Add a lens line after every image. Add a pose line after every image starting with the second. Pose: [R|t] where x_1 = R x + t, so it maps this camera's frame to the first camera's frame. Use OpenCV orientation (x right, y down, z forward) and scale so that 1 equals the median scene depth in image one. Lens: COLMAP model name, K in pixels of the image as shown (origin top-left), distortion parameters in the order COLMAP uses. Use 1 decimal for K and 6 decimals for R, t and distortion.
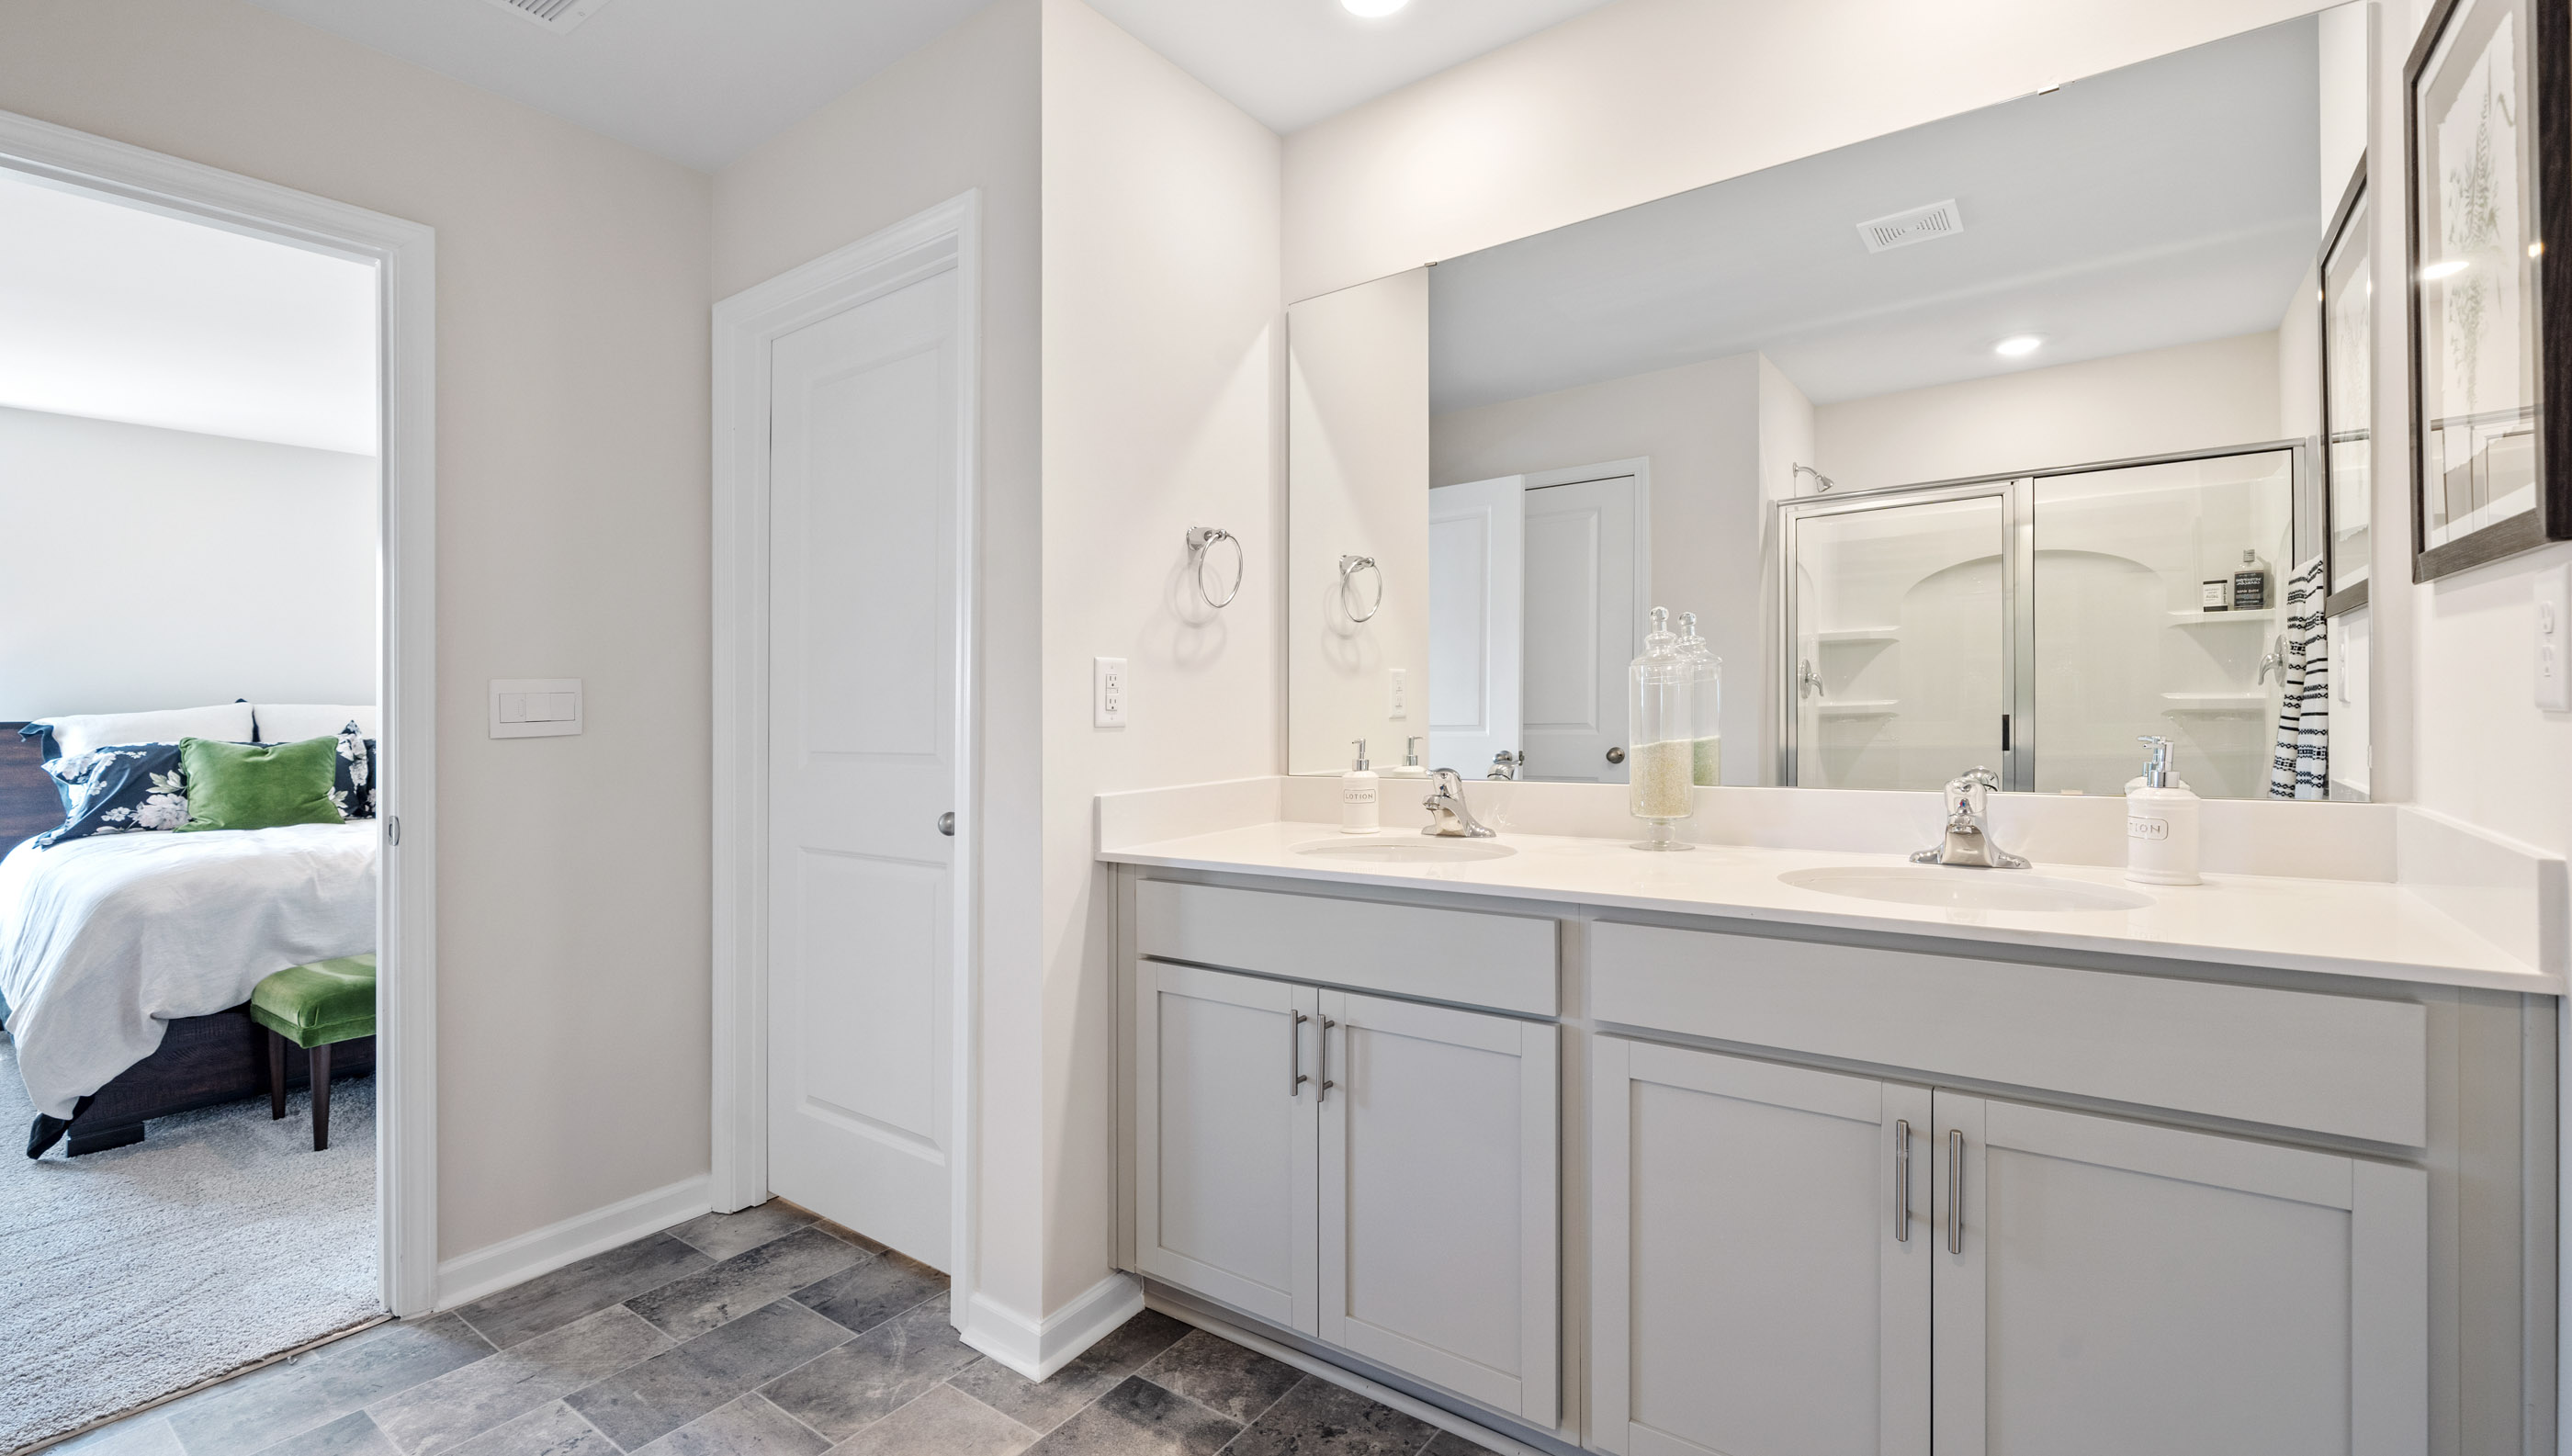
lens RADIAL K [[1121.2, 0, 1298.6], [0, 1121.2, 715.4], [0, 0, 1]] dist [0.001738, -0.000409]
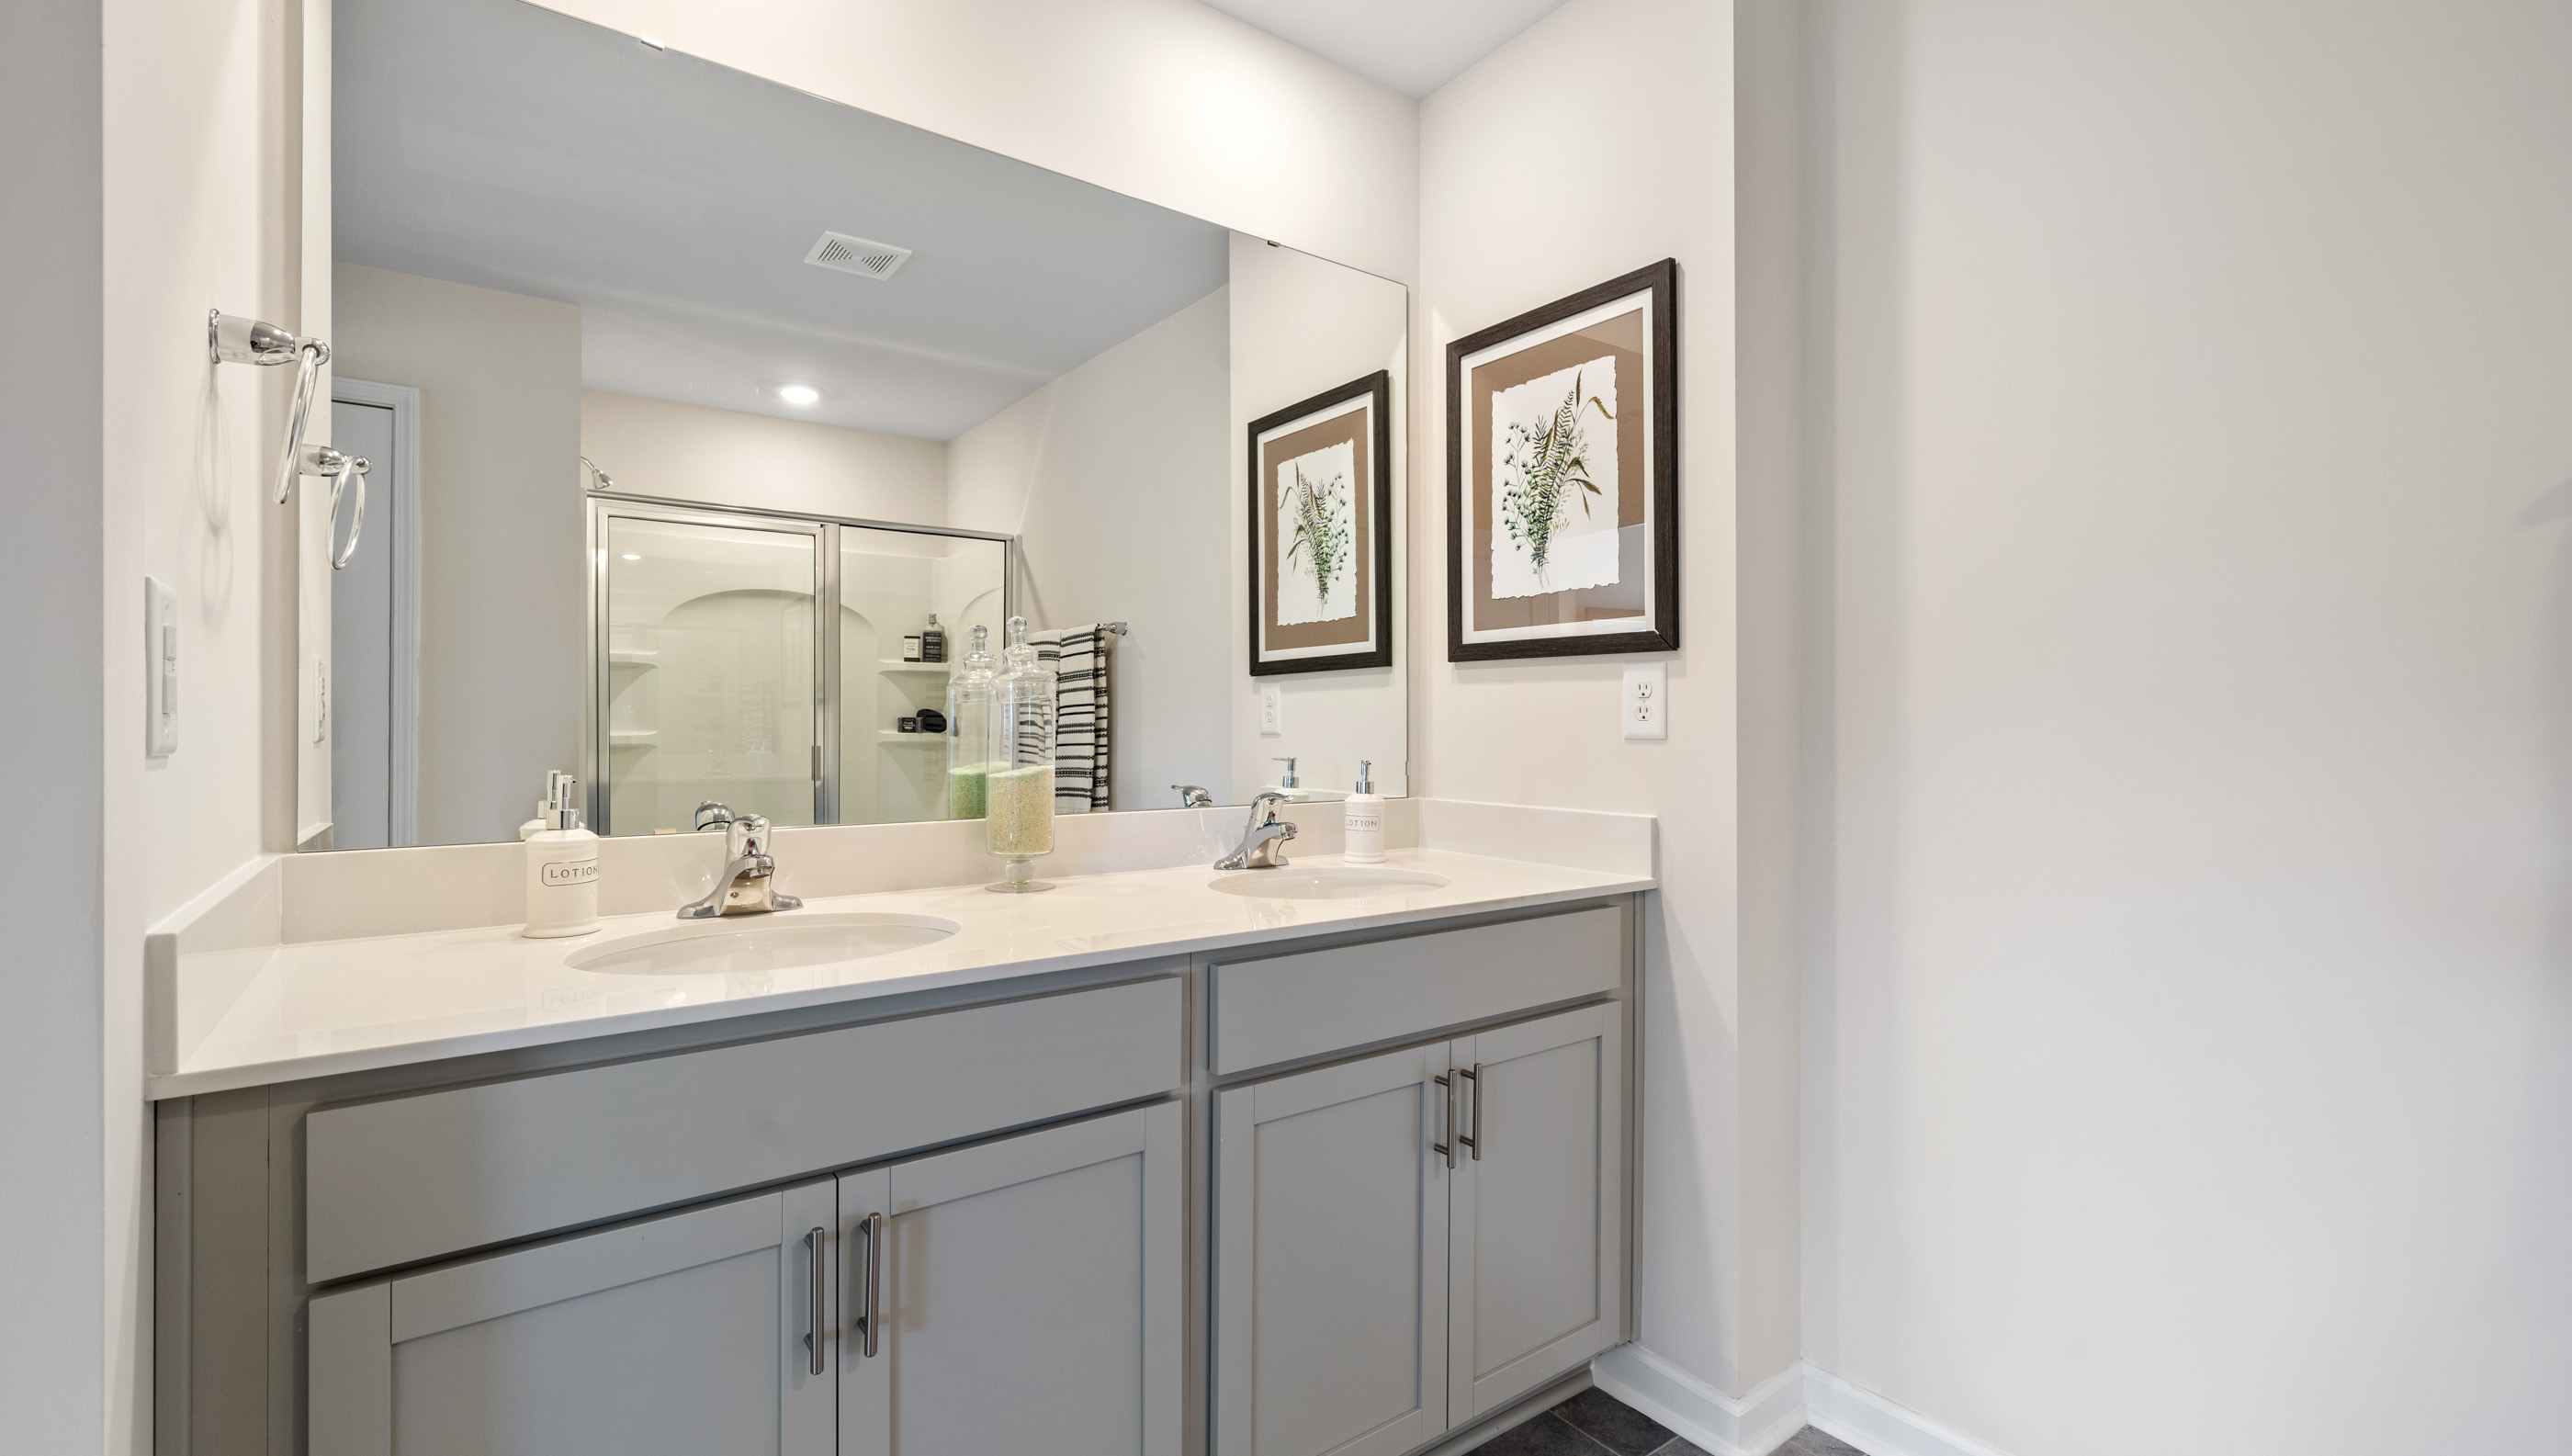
lens RADIAL K [[1121.2, 0, 1295.5], [0, 1121.2, 734.7], [0, 0, 1]] dist [0.001738, -0.000409]
pose [[0.296037, 0.014026, 0.955073, -0.454485], [0.001687, 0.999883, -0.015207, 0.010284], [-0.955175, 0.006113, 0.295979, 0.529752]]
